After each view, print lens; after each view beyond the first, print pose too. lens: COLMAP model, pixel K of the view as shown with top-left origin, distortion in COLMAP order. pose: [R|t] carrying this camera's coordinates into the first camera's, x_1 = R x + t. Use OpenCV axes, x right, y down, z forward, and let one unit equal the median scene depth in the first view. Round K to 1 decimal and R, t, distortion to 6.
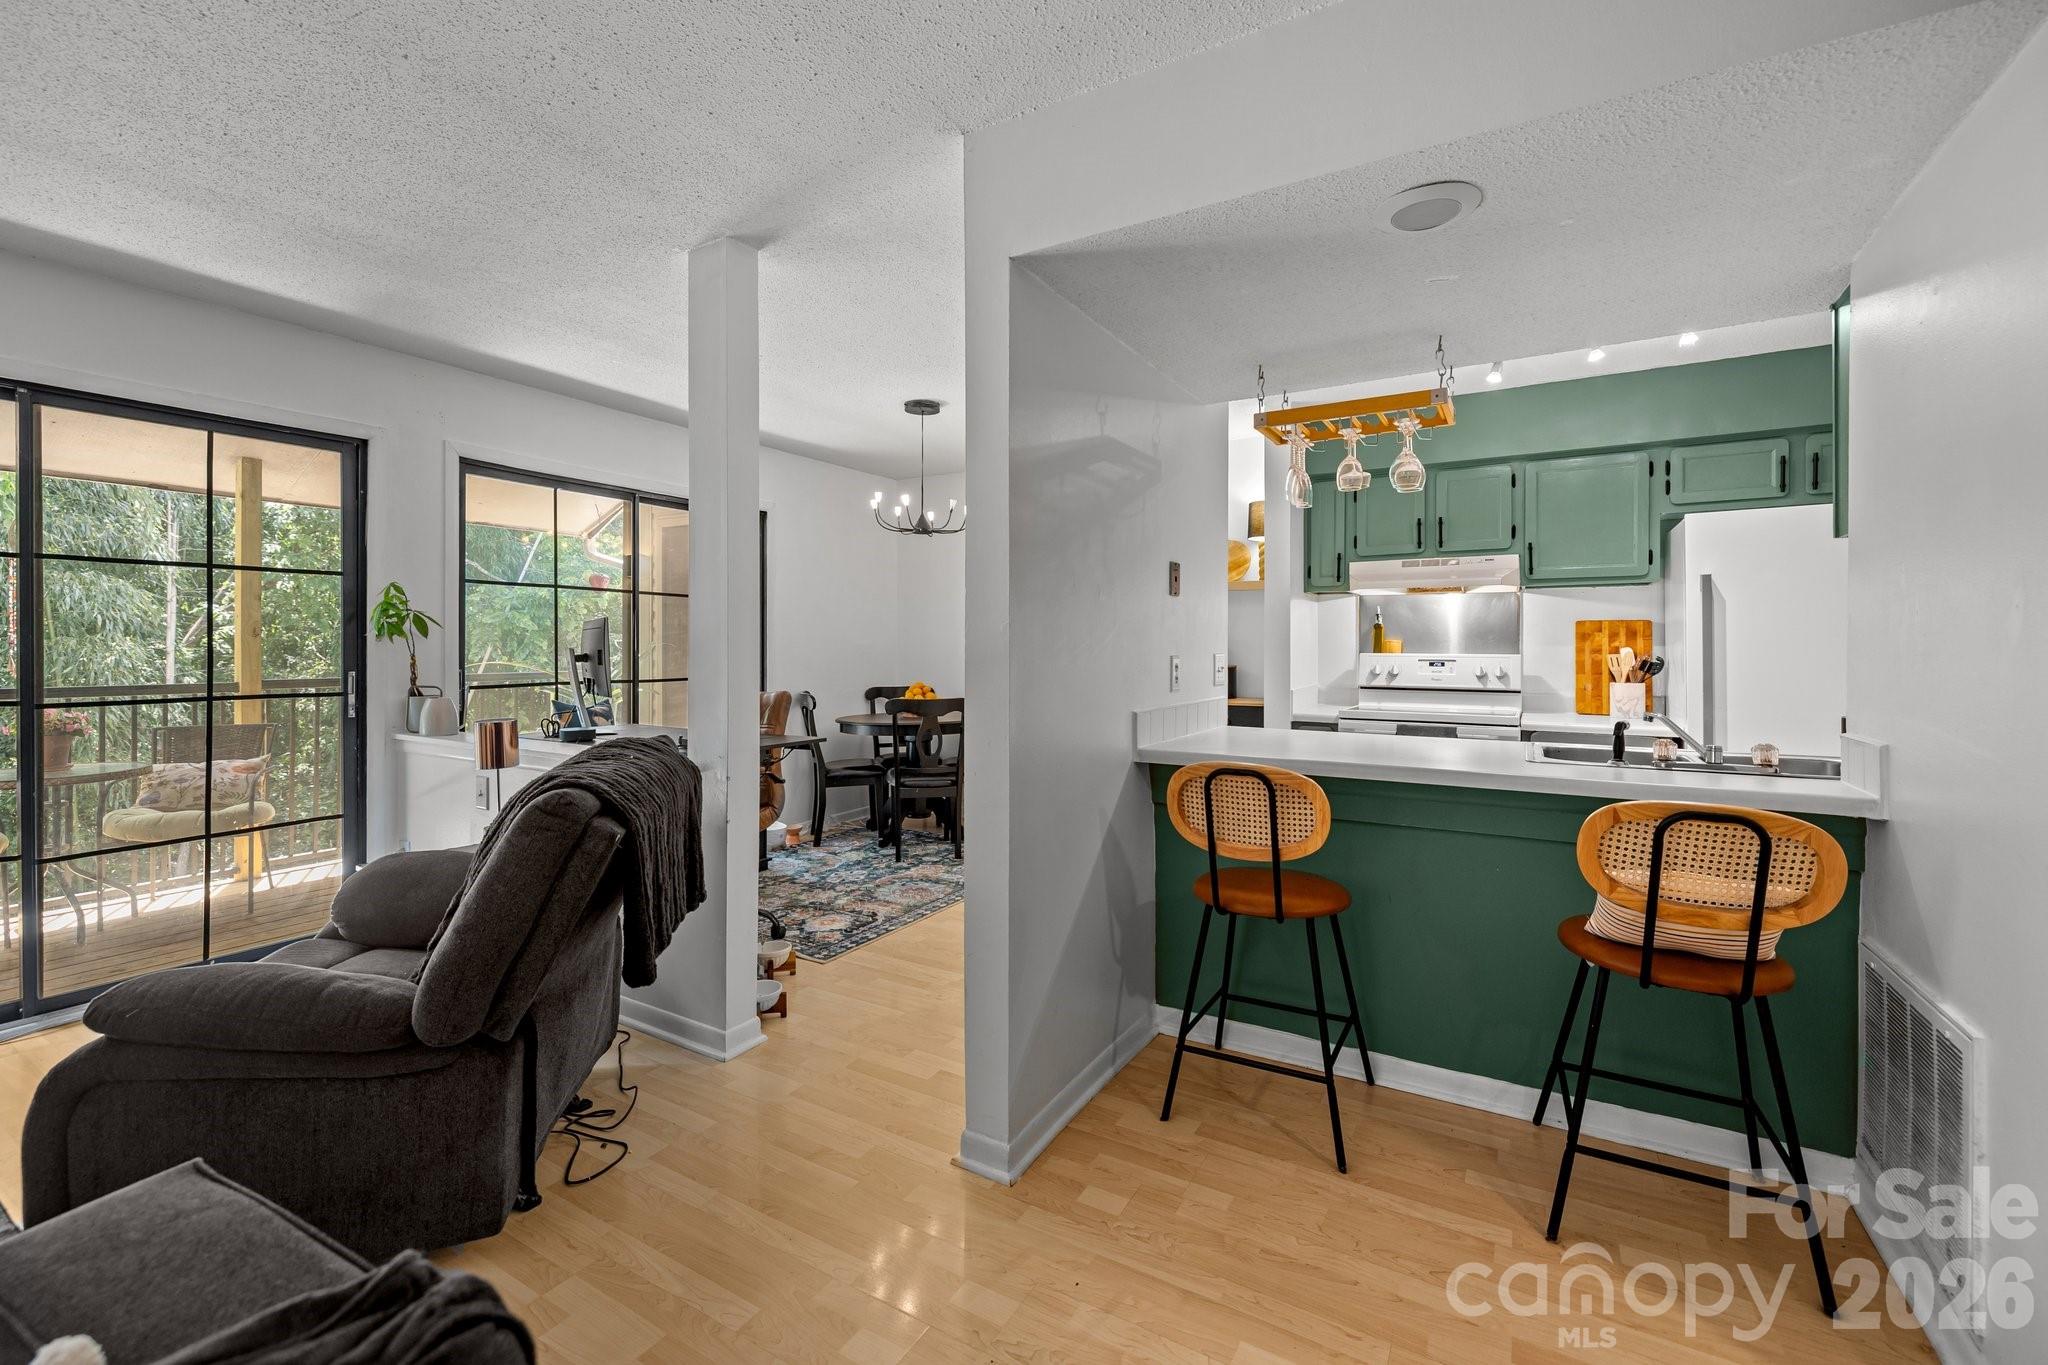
lens RADIAL K [[880.1, 0, 1006.6], [0, 880.1, 655.1], [0, 0, 1]] dist [-0.002620, 0.000040]
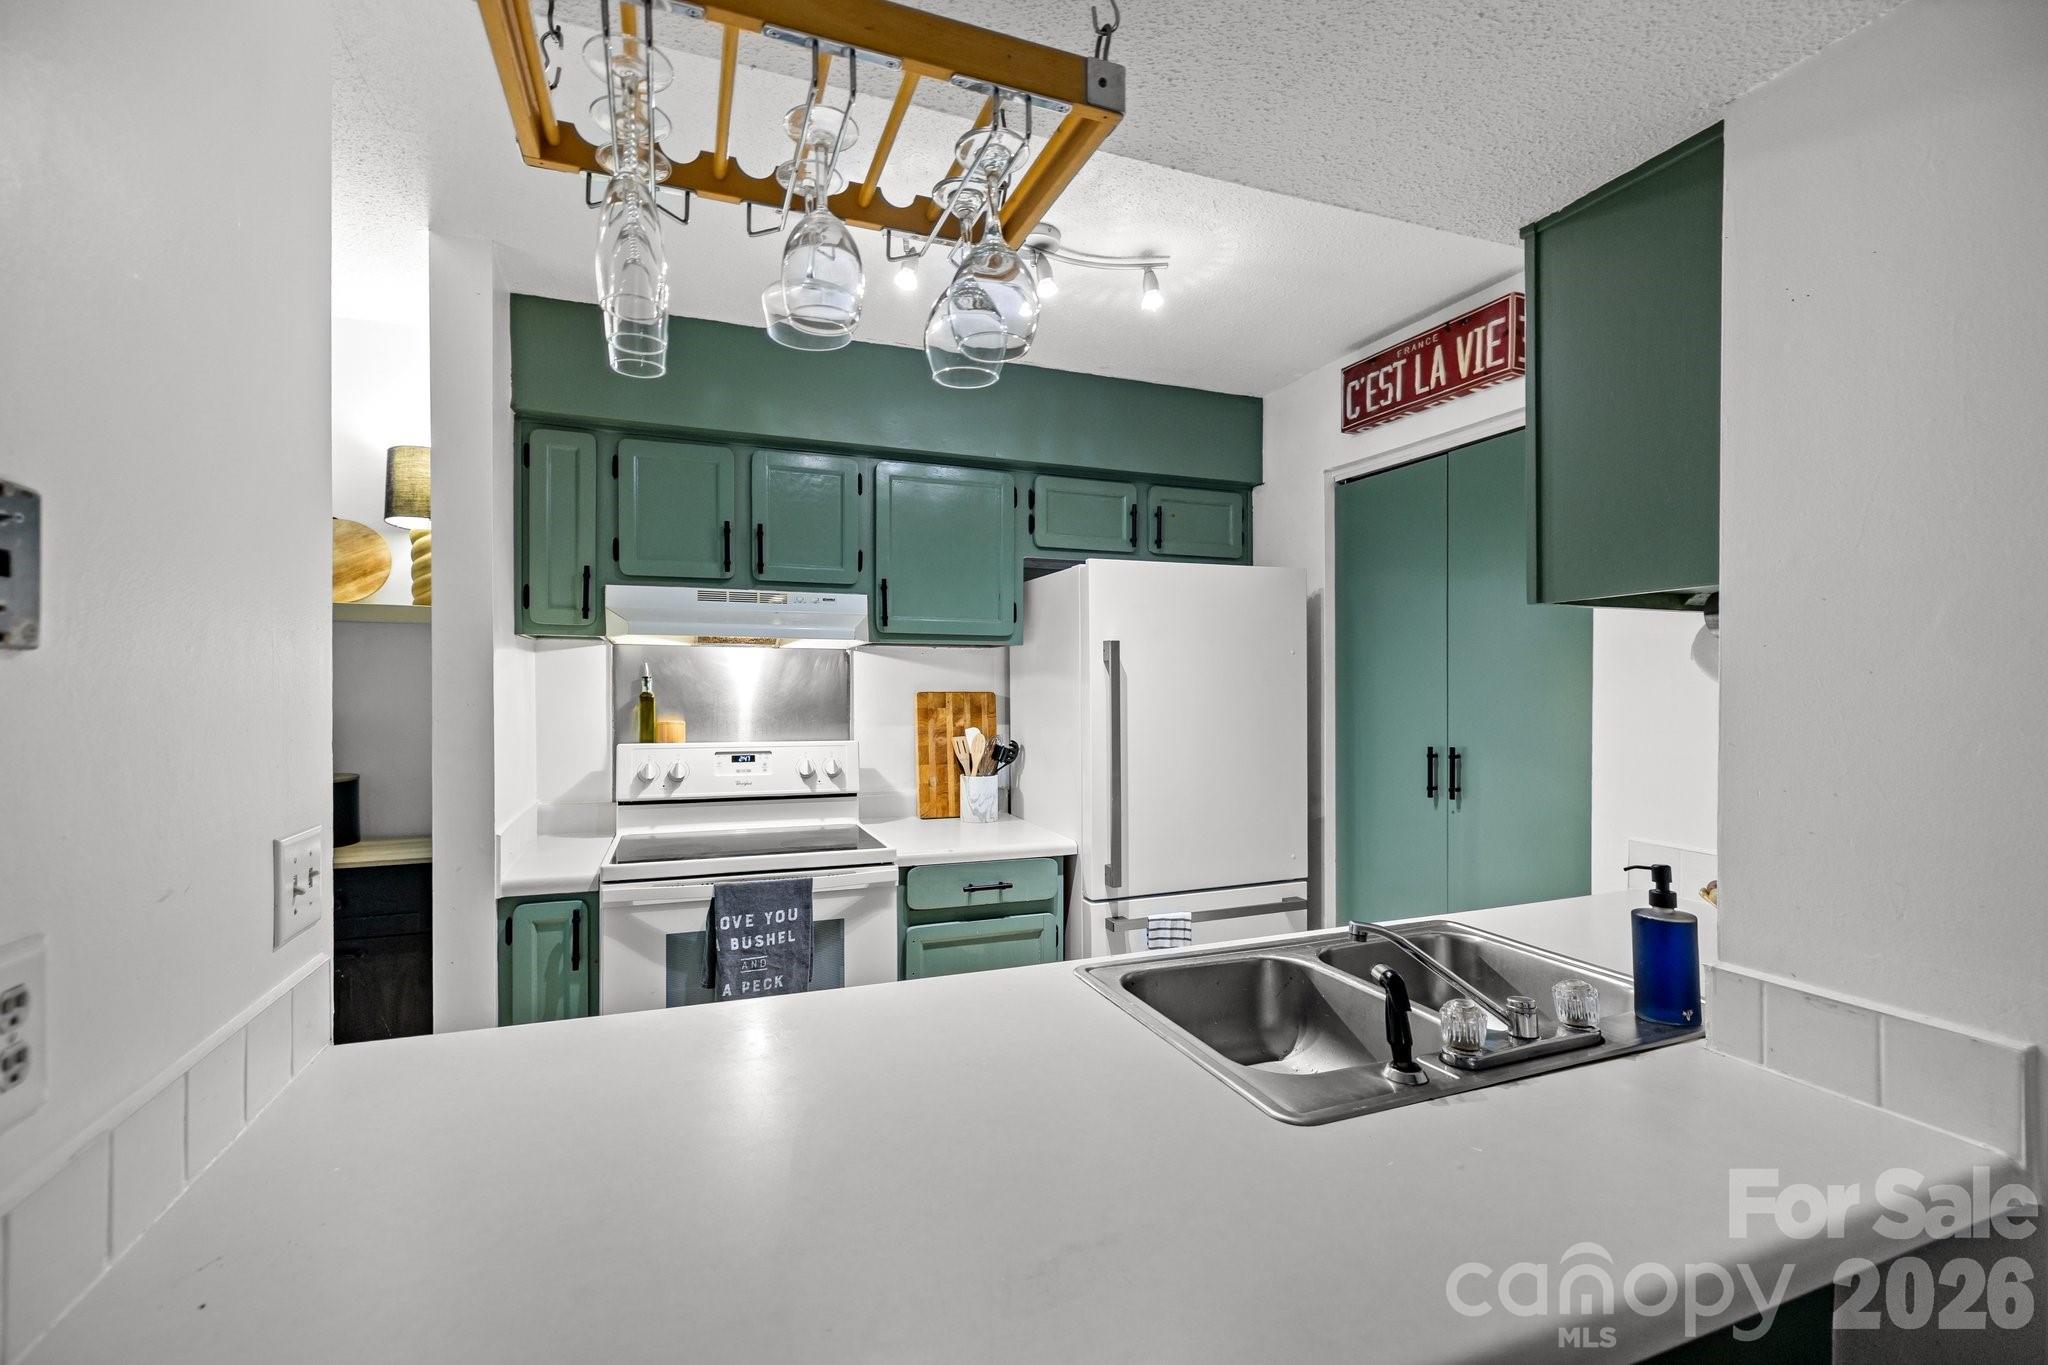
lens RADIAL K [[855.2, 0, 993.5], [0, 855.2, 689.4], [0, 0, 1]] dist [0.019887, 0.000064]
pose [[0.628159, -0.001805, 0.778083, 0.131874], [0.005008, 0.999986, -0.001723, -0.040254], [-0.778069, 0.004979, 0.628159, 0.508319]]
